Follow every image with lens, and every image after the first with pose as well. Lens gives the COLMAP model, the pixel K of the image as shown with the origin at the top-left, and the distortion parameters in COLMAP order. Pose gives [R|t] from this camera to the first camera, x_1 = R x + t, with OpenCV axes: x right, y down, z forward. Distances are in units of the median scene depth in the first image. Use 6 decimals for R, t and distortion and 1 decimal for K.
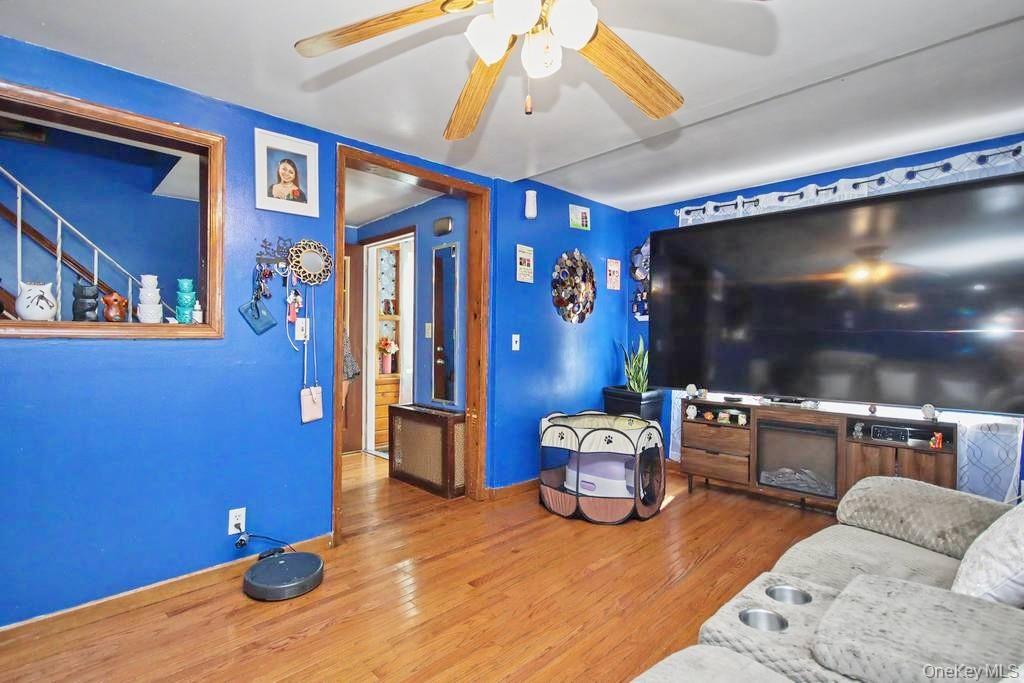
lens RADIAL K [[499.9, 0, 514.6], [0, 499.9, 338.1], [0, 0, 1]] dist [0.001319, 0.000263]
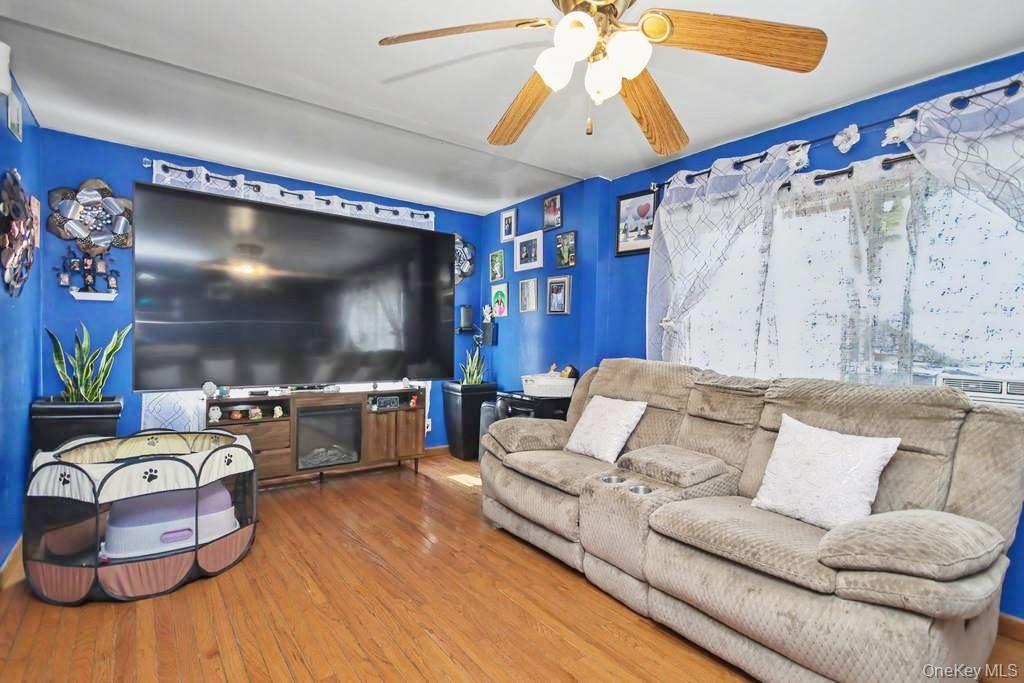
lens RADIAL K [[499.9, 0, 512.9], [0, 499.9, 343.6], [0, 0, 1]] dist [0.001319, 0.000263]
pose [[0.126840, -0.013231, 0.991835, -0.521752], [-0.021461, 0.999640, 0.016080, 0.003678], [-0.991691, -0.023325, 0.126510, 0.476691]]
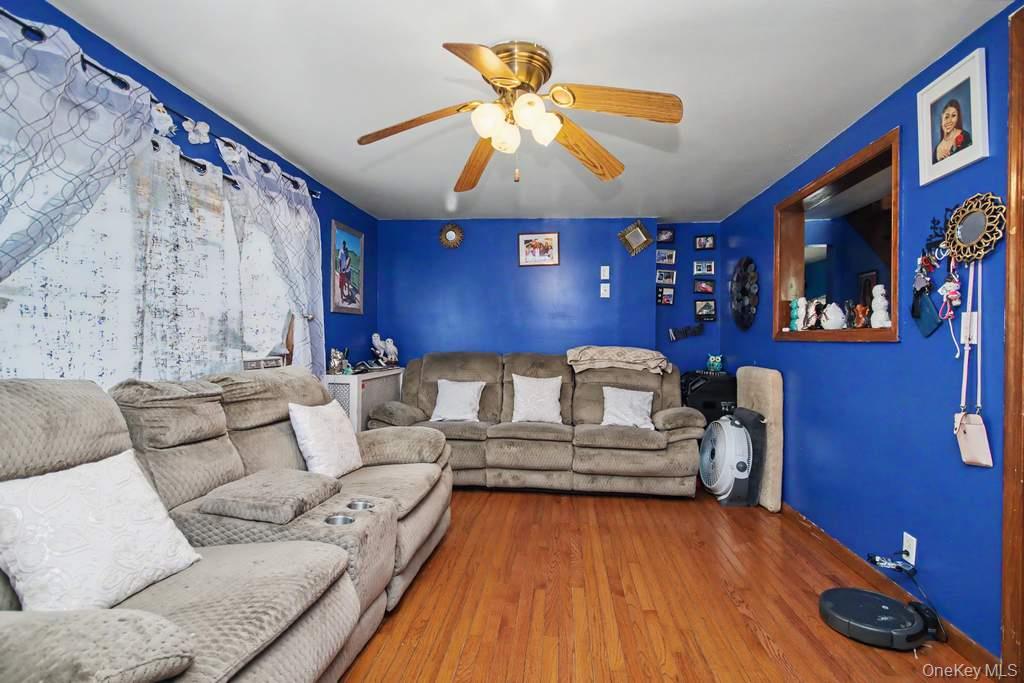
lens RADIAL K [[499.9, 0, 511.1], [0, 499.9, 341.7], [0, 0, 1]] dist [0.001319, 0.000263]
pose [[-0.770154, -0.011478, -0.637755, 0.446448], [-0.012410, 0.999918, -0.003009, 0.009858], [0.637737, 0.005597, -0.770234, 0.988539]]
